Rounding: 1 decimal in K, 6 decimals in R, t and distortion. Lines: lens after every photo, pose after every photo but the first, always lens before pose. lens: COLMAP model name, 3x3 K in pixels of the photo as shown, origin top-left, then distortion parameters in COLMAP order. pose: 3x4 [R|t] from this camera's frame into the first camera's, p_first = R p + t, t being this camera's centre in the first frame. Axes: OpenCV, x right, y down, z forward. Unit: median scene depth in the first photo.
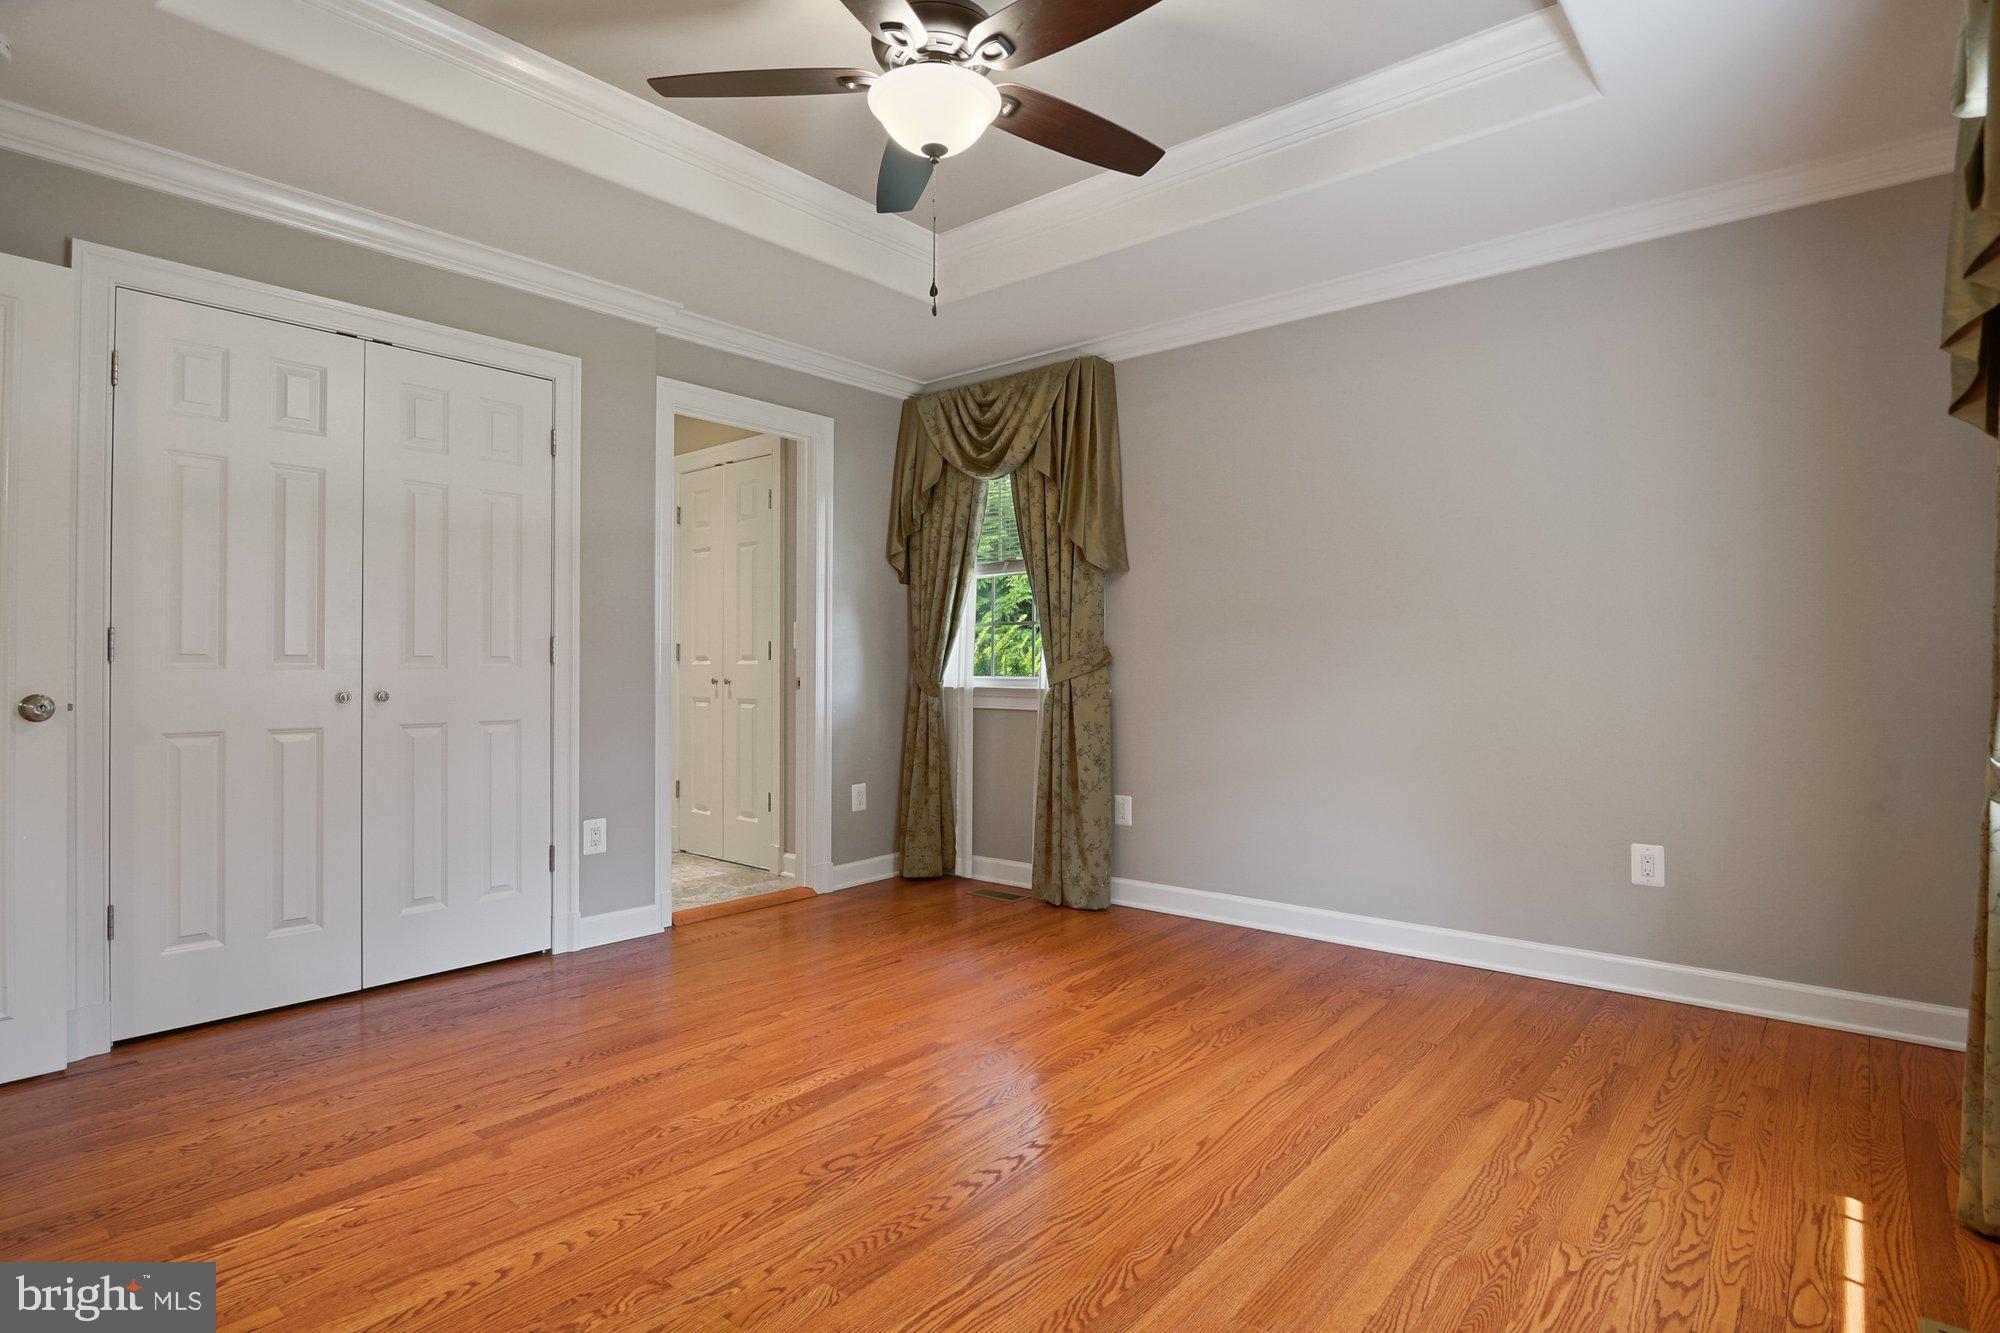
lens RADIAL K [[1022.3, 0, 1051.2], [0, 1022.3, 657.7], [0, 0, 1]] dist [-0.019925, 0.000773]
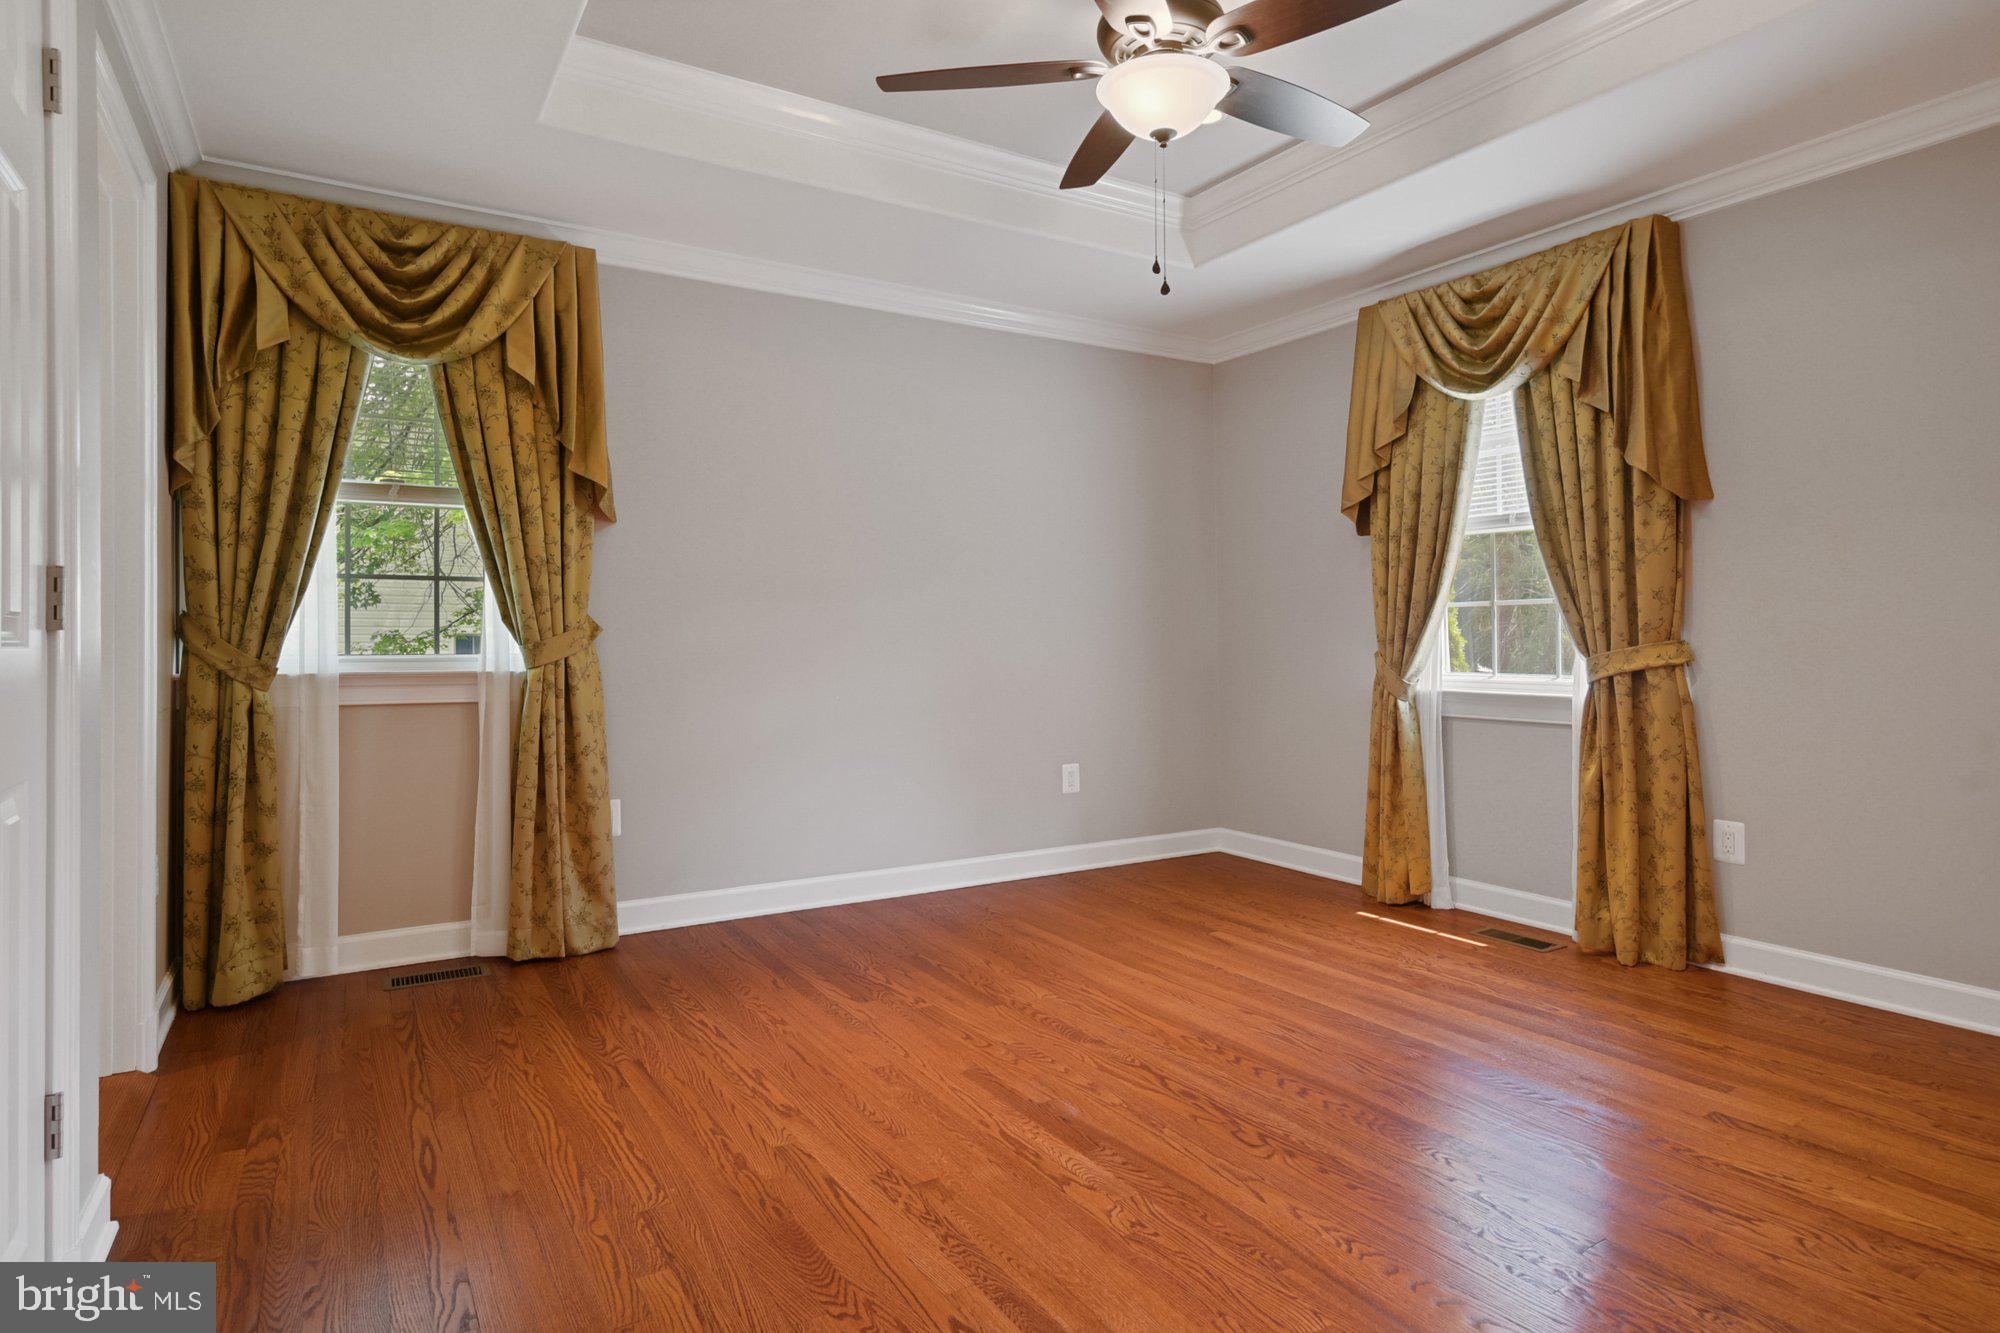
lens RADIAL K [[1067.0, 0, 994.1], [0, 1067.0, 607.8], [0, 0, 1]] dist [-0.023558, 0.000103]
pose [[0.343826, 0.026616, 0.938656, -0.845187], [-0.005165, 0.999637, -0.026453, 0.005333], [-0.939019, 0.004247, 0.343839, 0.580896]]
